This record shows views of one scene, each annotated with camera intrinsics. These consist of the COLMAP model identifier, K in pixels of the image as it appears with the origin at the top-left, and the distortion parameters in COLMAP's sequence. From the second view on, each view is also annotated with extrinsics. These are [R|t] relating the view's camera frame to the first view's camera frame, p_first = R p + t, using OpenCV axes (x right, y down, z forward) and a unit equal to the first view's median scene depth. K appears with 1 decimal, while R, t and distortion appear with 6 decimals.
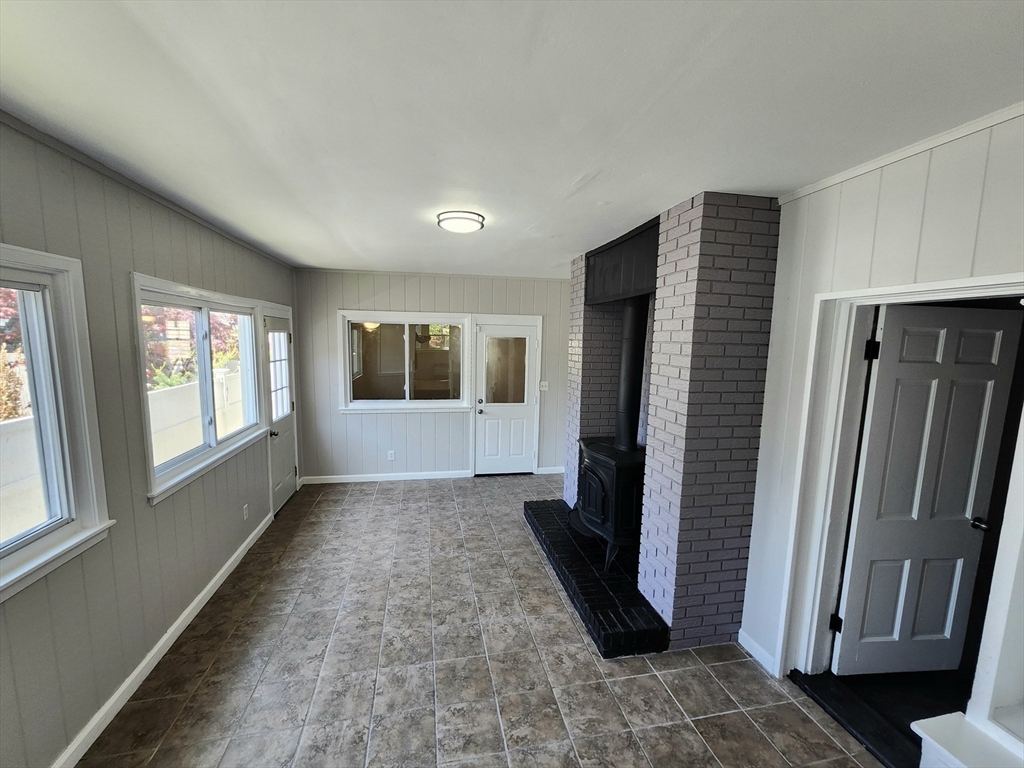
lens RADIAL K [[432.5, 0, 514.8], [0, 432.5, 396.7], [0, 0, 1]] dist [0.000156, -0.000053]
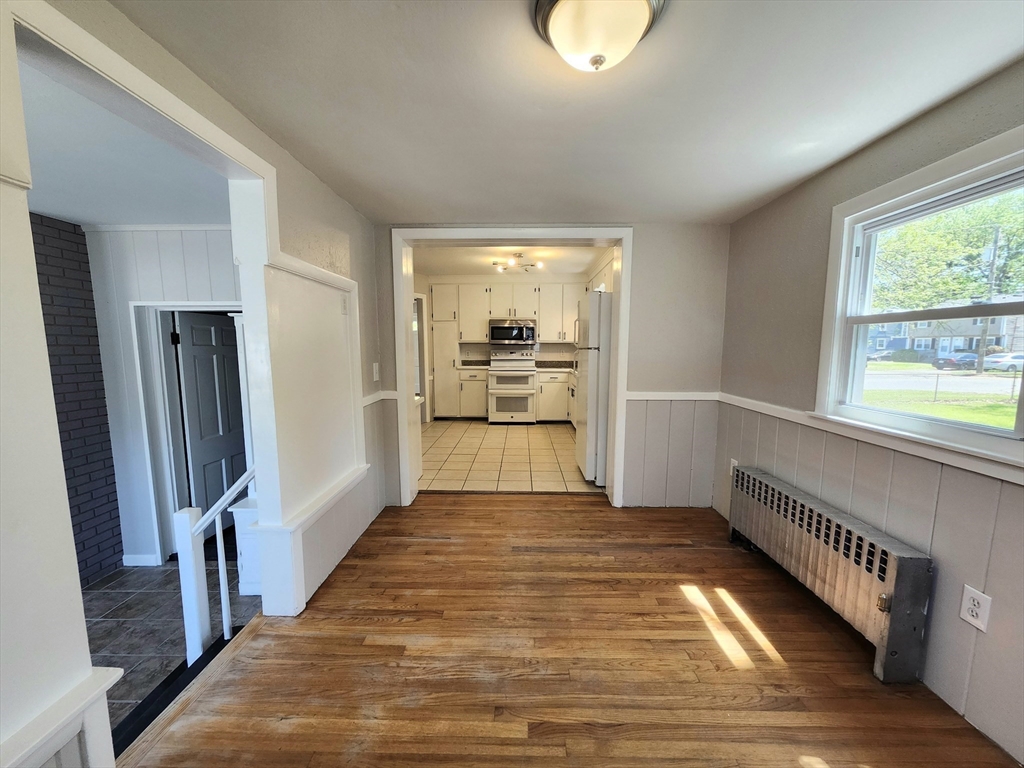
lens RADIAL K [[411.8, 0, 510.4], [0, 411.8, 392.9], [0, 0, 1]] dist [-0.001413, -0.001066]
pose [[0.223873, -0.134218, 0.965332, -0.375239], [0.135191, 0.985174, 0.105624, 0.090910], [-0.965196, 0.106858, 0.238699, -0.512110]]
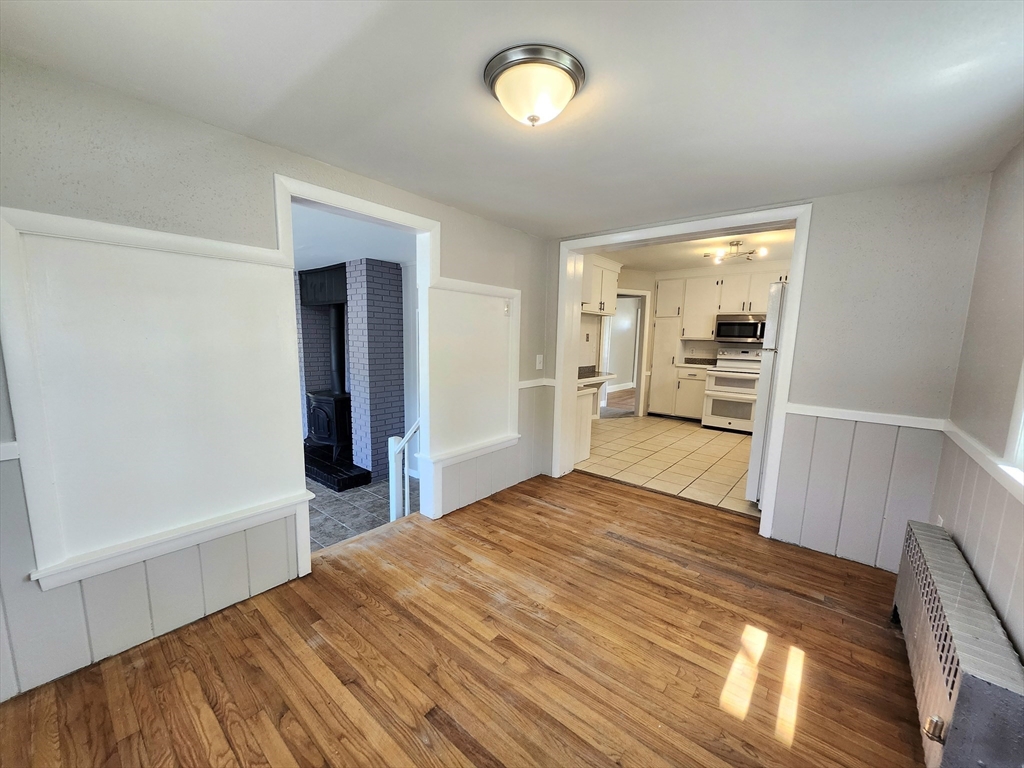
lens RADIAL K [[406.2, 0, 504.3], [0, 406.2, 394.8], [0, 0, 1]] dist [-0.000310, -0.000172]
pose [[0.790275, -0.092425, 0.605742, -0.278320], [0.077115, 0.995701, 0.051319, 0.137162], [-0.607881, 0.006156, 0.794004, -0.935881]]
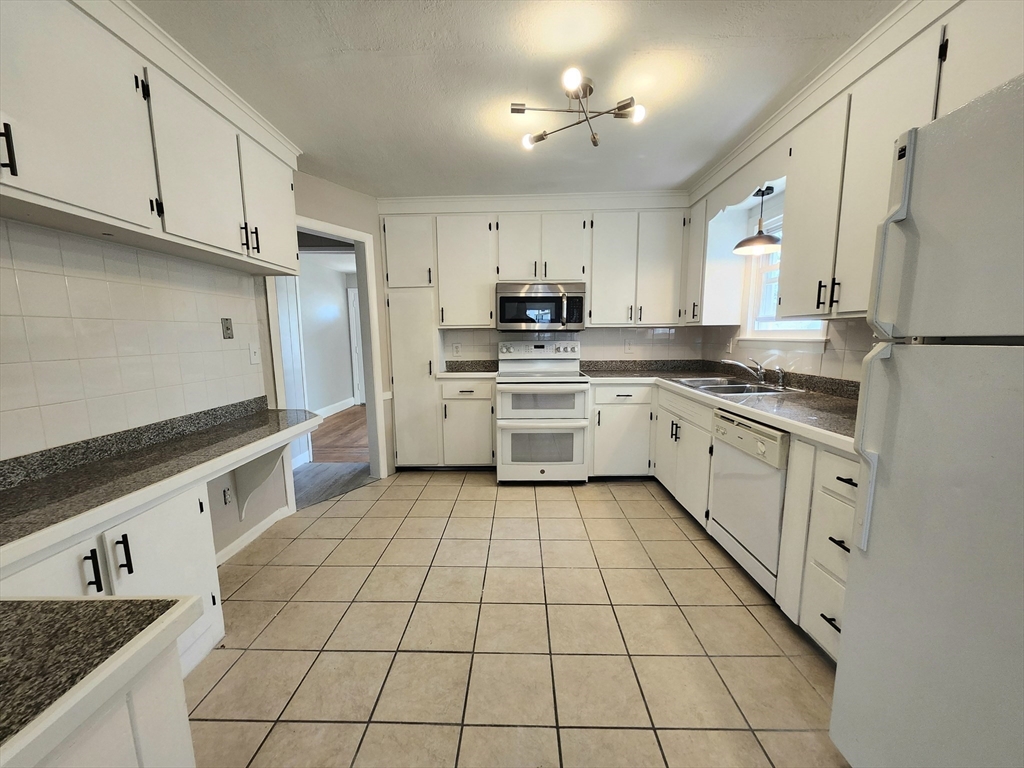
lens RADIAL K [[411.8, 0, 510.4], [0, 411.8, 392.9], [0, 0, 1]] dist [-0.001413, -0.001066]
pose [[0.222275, -0.161424, 0.961528, 0.835629], [0.145305, 0.980670, 0.131048, 0.073380], [-0.964096, 0.110586, 0.241434, -0.139298]]
